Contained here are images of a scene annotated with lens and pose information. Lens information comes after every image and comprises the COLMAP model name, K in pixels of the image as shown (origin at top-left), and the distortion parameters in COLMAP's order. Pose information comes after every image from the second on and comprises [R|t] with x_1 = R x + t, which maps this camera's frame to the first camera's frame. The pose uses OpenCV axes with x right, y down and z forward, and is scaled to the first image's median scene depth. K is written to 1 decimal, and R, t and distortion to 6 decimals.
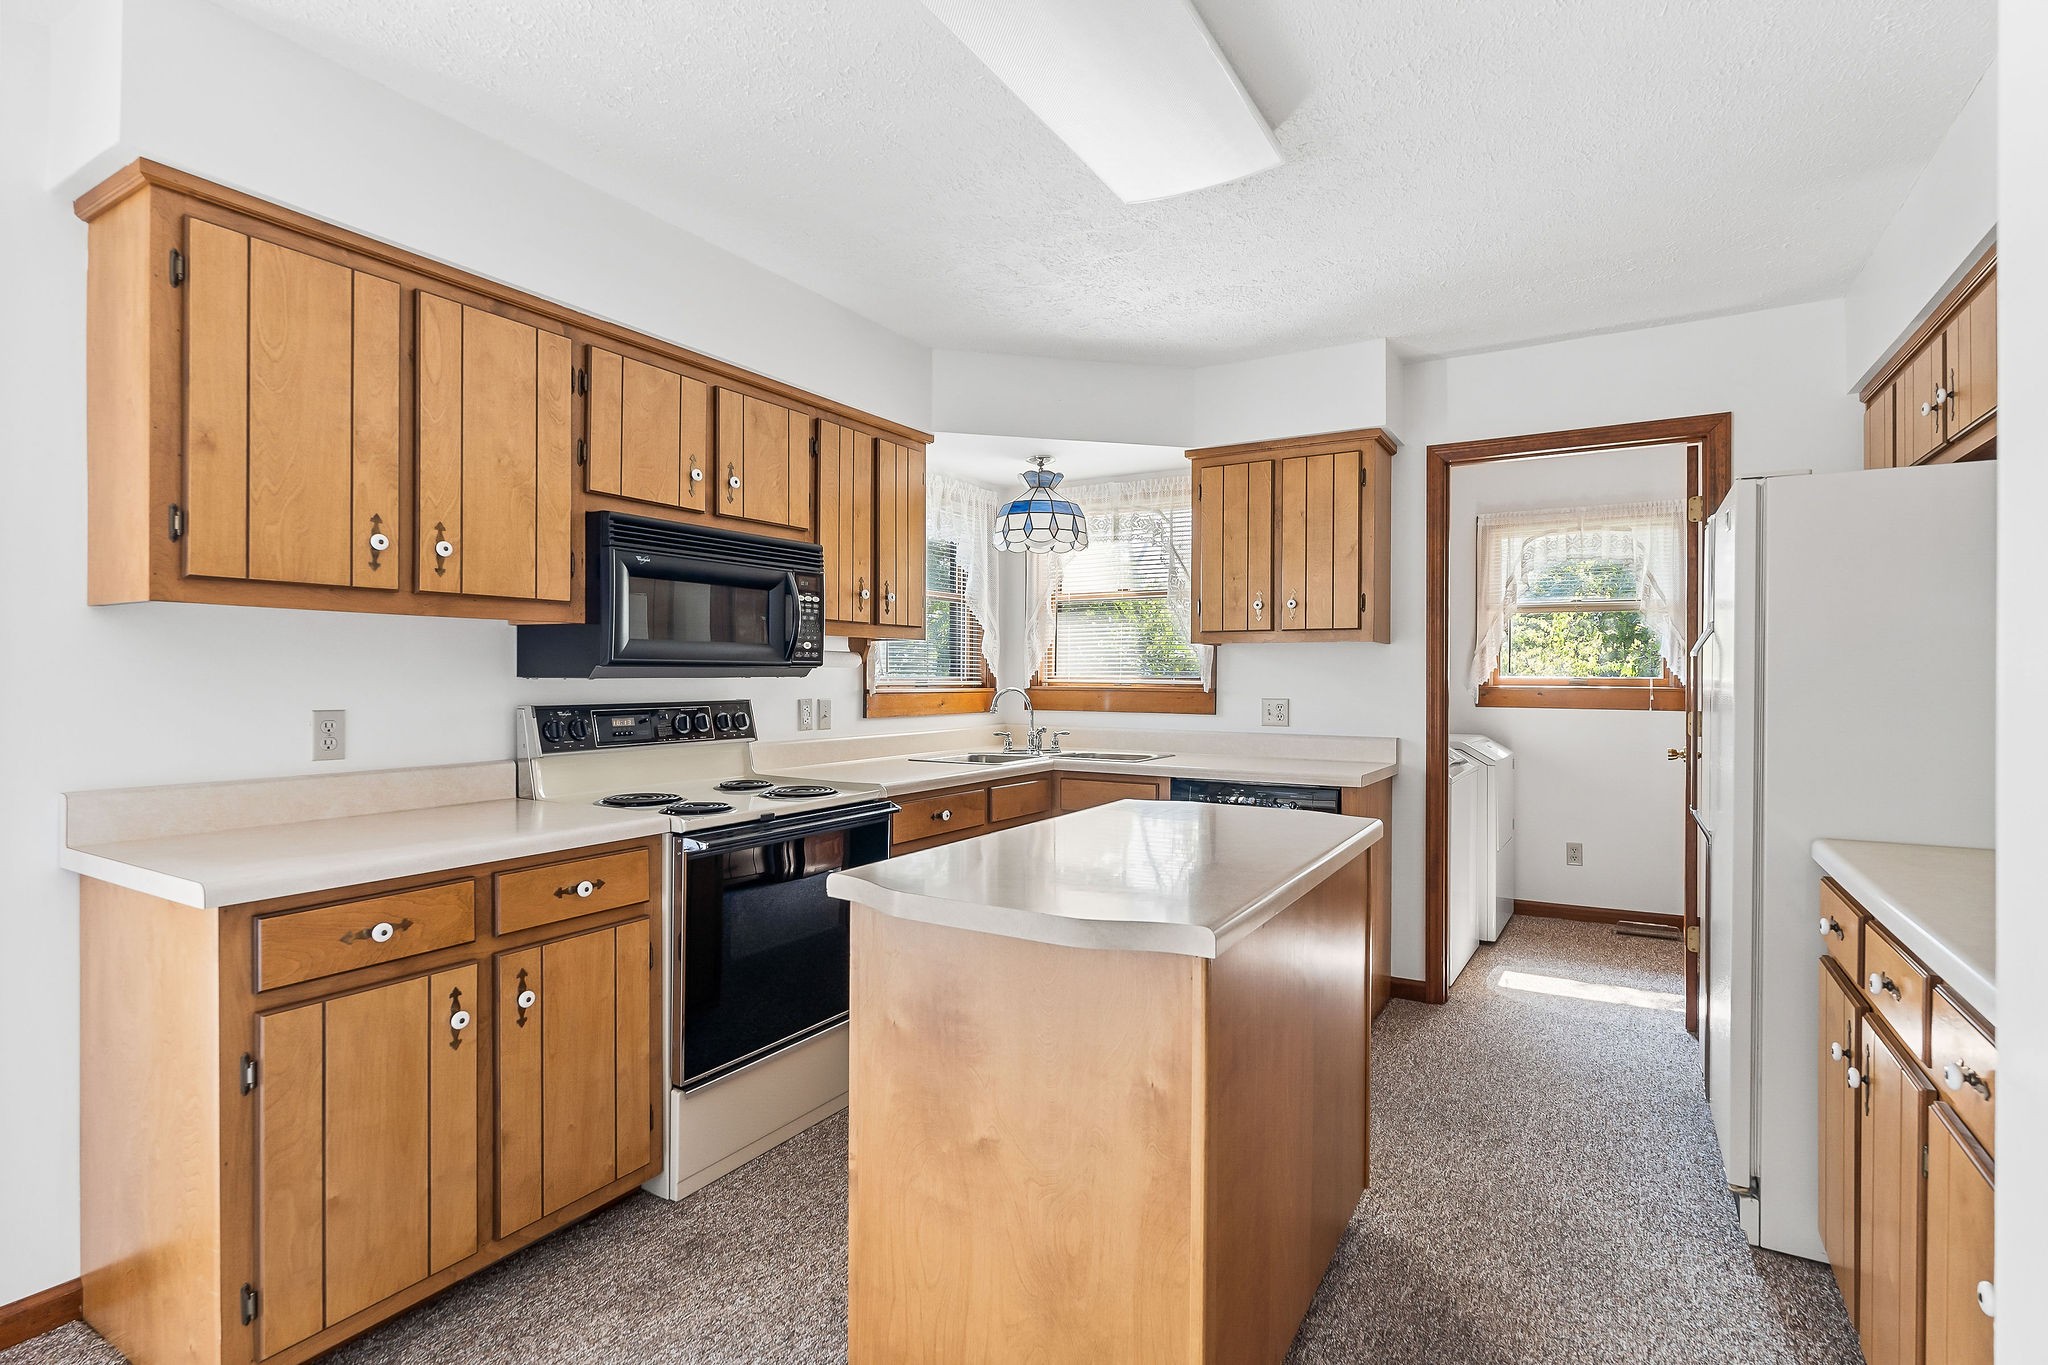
lens RADIAL K [[977.9, 0, 1027.1], [0, 977.9, 677.0], [0, 0, 1]] dist [-0.001830, -0.000350]
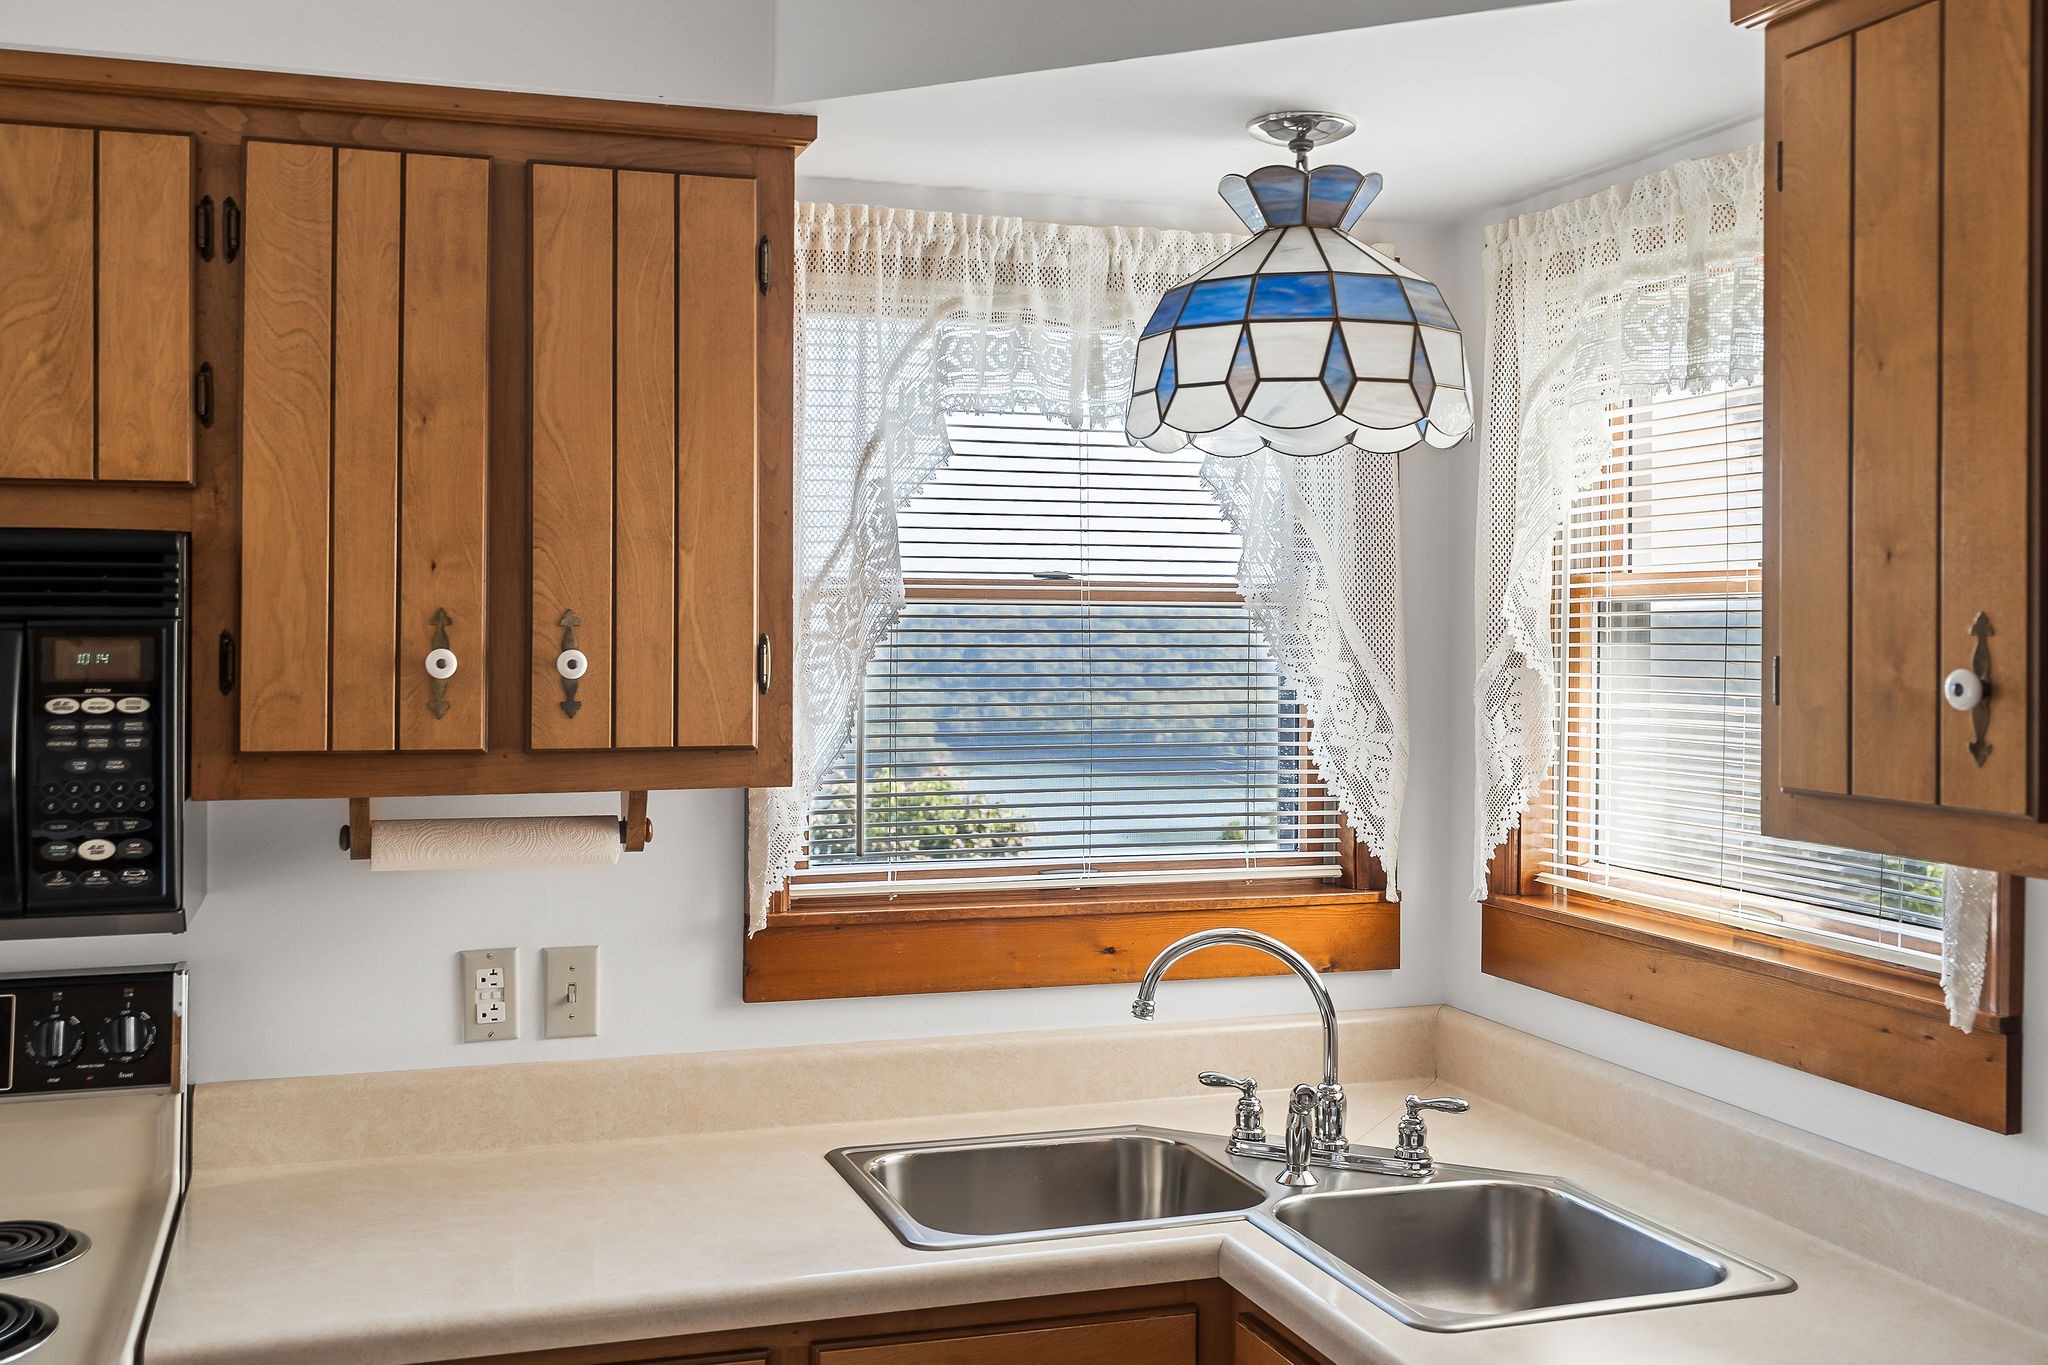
lens RADIAL K [[2043.1, 0, 1020.6], [0, 2043.1, 615.0], [0, 0, 1]] dist [0.010812, 0.000000]
pose [[0.757018, -0.001662, -0.653392, 0.466714], [-0.003281, 0.999974, -0.006344, -0.110315], [0.653386, 0.006946, 0.756993, 0.705956]]
